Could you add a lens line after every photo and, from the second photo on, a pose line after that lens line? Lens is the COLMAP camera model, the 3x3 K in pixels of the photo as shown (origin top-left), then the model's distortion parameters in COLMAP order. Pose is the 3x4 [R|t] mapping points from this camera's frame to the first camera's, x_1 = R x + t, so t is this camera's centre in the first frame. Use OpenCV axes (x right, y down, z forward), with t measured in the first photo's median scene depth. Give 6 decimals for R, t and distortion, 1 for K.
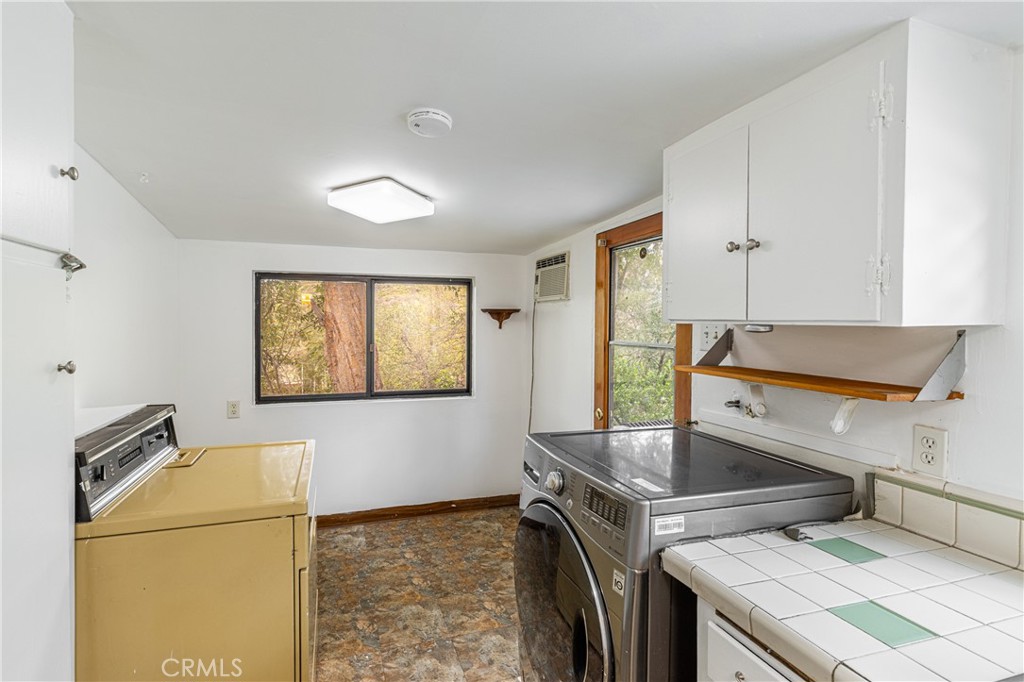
lens RADIAL K [[532.2, 0, 511.2], [0, 532.2, 333.6], [0, 0, 1]] dist [0.023318, 0.000210]
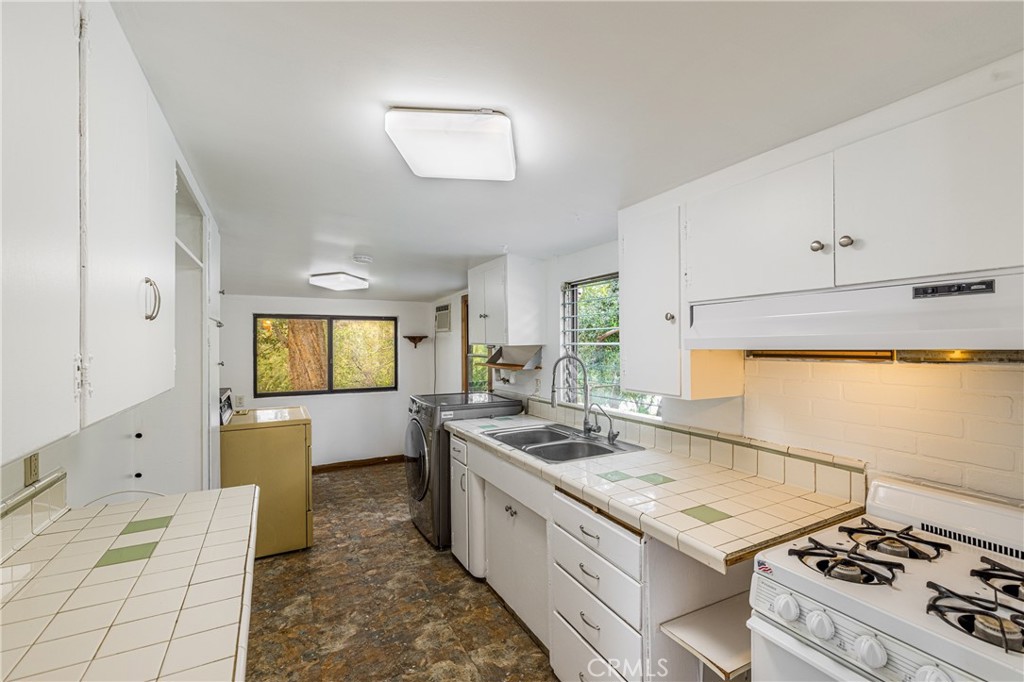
lens RADIAL K [[459.7, 0, 525.1], [0, 459.7, 342.5], [0, 0, 1]] dist [0.003099, -0.000540]
pose [[0.987551, -0.009985, 0.156984, 0.101787], [0.013245, 0.999717, -0.019736, 0.006545], [-0.156743, 0.021570, 0.987404, -0.484513]]
